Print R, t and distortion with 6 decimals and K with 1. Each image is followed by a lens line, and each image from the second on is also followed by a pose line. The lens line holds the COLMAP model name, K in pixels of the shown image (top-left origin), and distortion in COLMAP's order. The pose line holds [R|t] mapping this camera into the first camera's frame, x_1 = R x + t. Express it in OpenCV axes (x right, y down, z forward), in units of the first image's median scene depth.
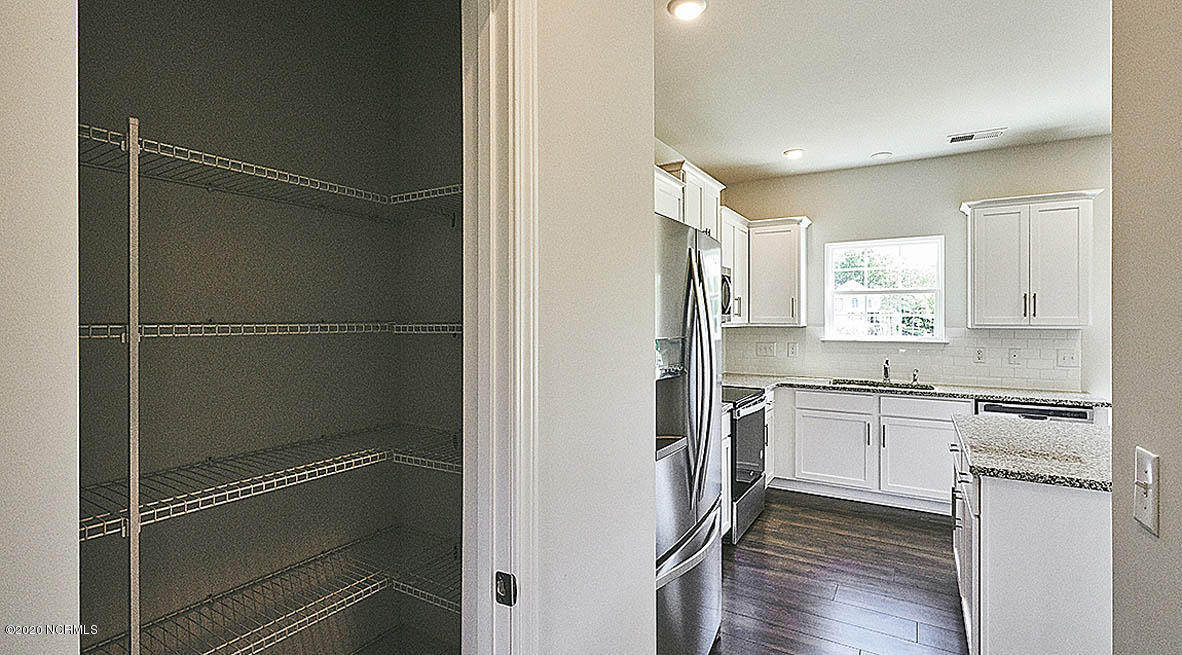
lens RADIAL K [[522.8, 0, 603.2], [0, 522.8, 315.0], [0, 0, 1]] dist [0.007758, -0.000315]
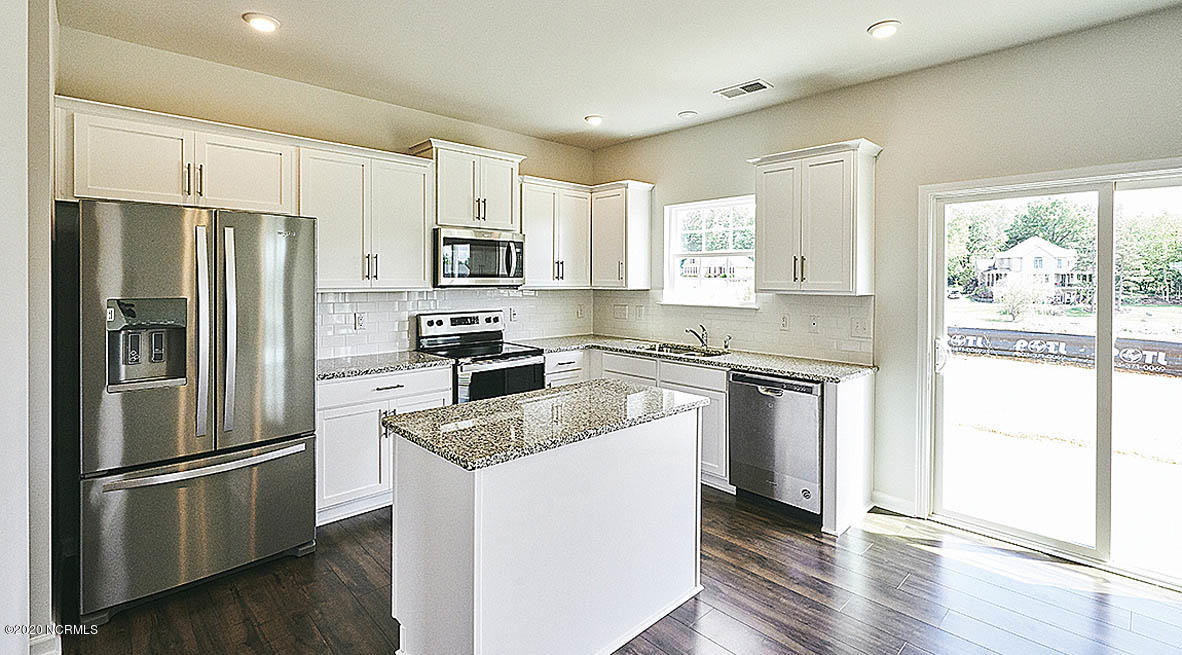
lens RADIAL K [[522.8, 0, 586.8], [0, 522.8, 277.4], [0, 0, 1]] dist [0.007758, -0.000315]
pose [[0.963190, 0.003468, -0.268798, 0.673341], [-0.002766, 0.999992, 0.002992, -0.005587], [0.268806, -0.002139, 0.963192, 0.017048]]
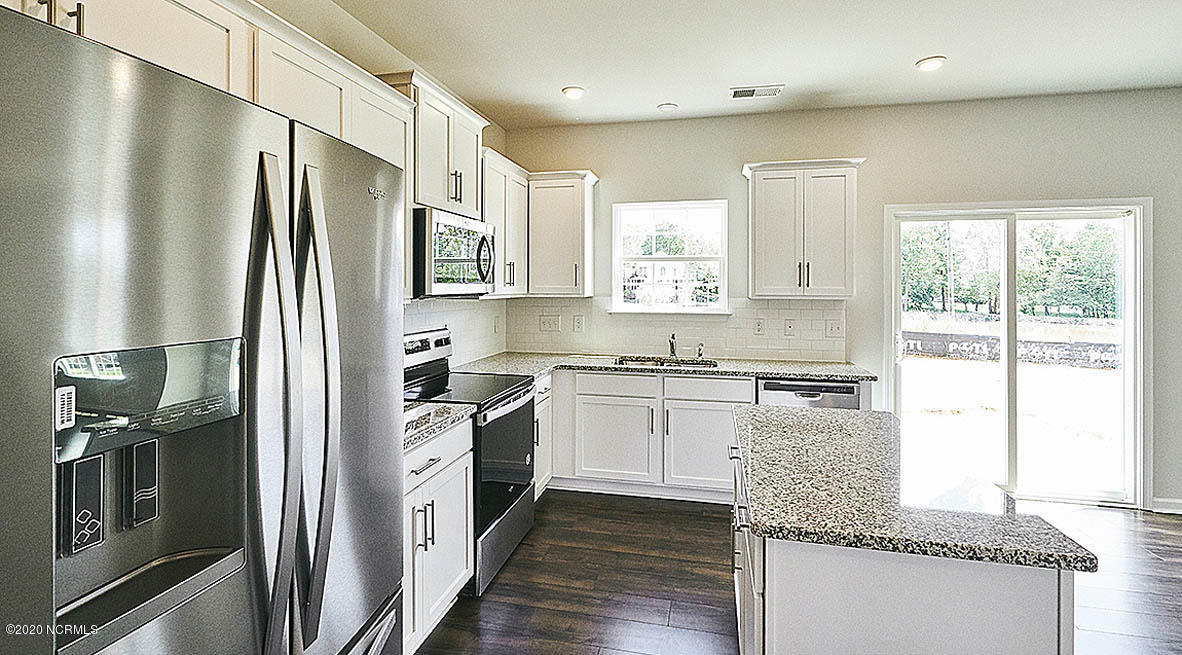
lens RADIAL K [[522.8, 0, 594.7], [0, 522.8, 277.8], [0, 0, 1]] dist [0.007758, -0.000315]
pose [[0.948907, 0.005888, 0.315500, 0.143306], [-0.003477, 0.999960, -0.008206, -0.003979], [-0.315536, 0.006690, 0.948890, 0.206684]]
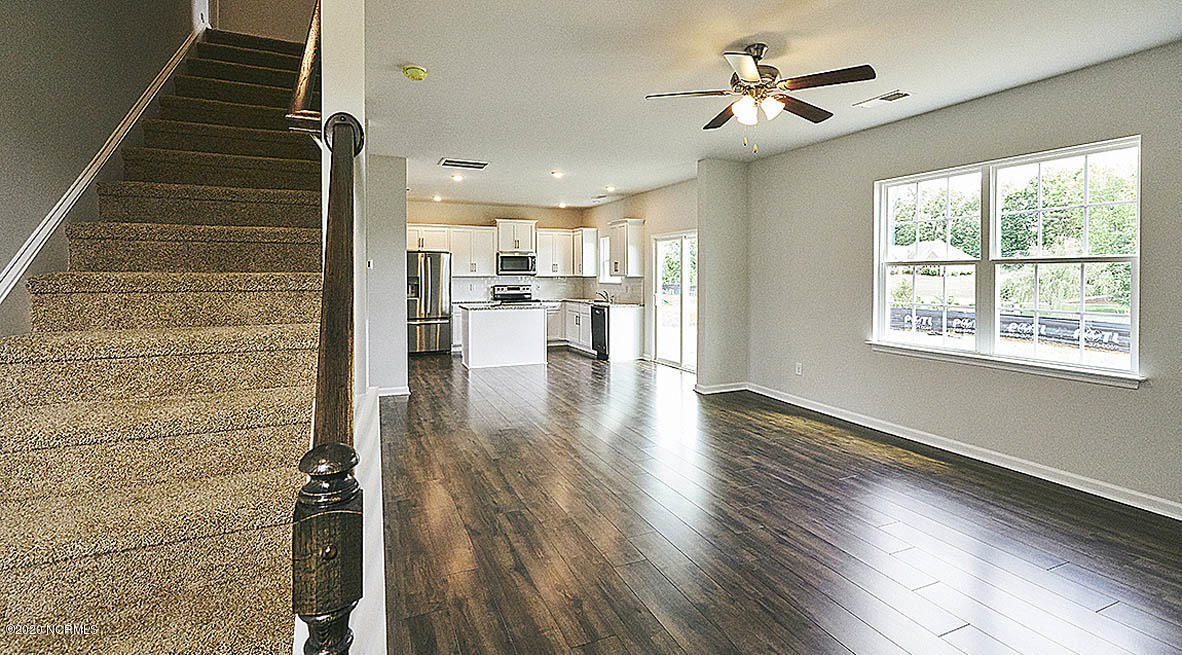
lens RADIAL K [[522.8, 0, 592.6], [0, 522.8, 275.9], [0, 0, 1]] dist [0.007758, -0.000315]
pose [[0.817277, 0.001703, -0.576243, 2.010947], [0.003187, 0.999967, 0.007475, 0.003167], [0.576236, -0.007946, 0.817245, -0.961340]]
